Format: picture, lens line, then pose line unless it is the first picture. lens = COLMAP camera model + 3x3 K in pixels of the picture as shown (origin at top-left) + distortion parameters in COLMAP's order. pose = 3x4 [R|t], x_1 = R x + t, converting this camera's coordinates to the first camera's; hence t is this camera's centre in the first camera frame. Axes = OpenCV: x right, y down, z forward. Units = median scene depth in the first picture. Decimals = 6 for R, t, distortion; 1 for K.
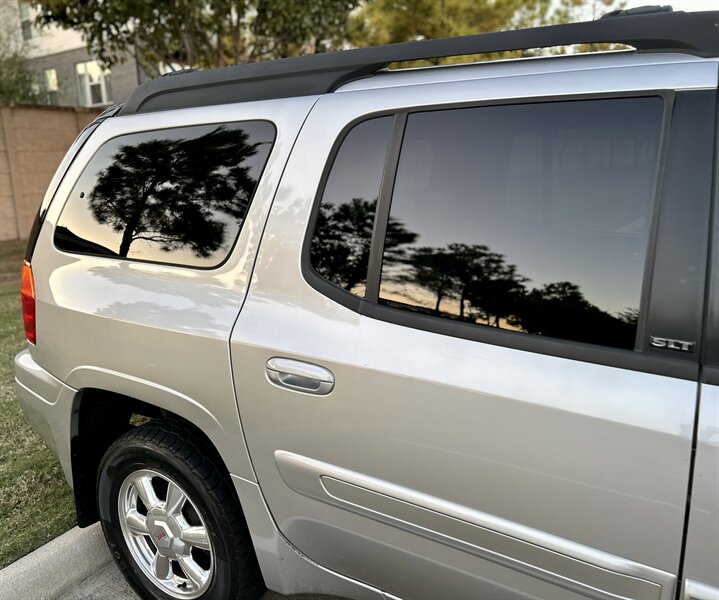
lens RADIAL K [[551.0, 0, 359.5], [0, 551.0, 300.0], [0, 0, 1]] dist [0.006853, 0.001247]
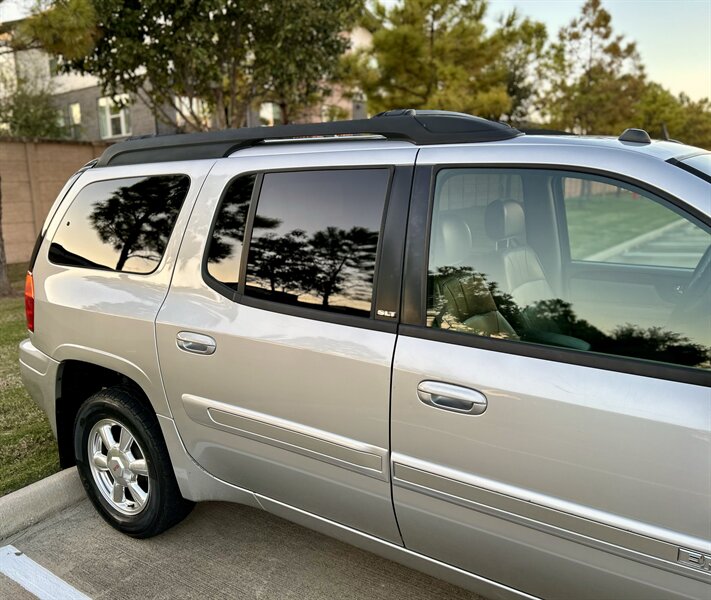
lens RADIAL K [[551.4, 0, 355.5], [0, 551.4, 300.0], [0, 0, 1]] dist [0.003666, 0.001091]
pose [[0.999380, 0.004537, -0.034905, 0.239030], [-0.006067, 0.999019, -0.043863, 0.052107], [0.034672, 0.044047, 0.998428, -0.316743]]
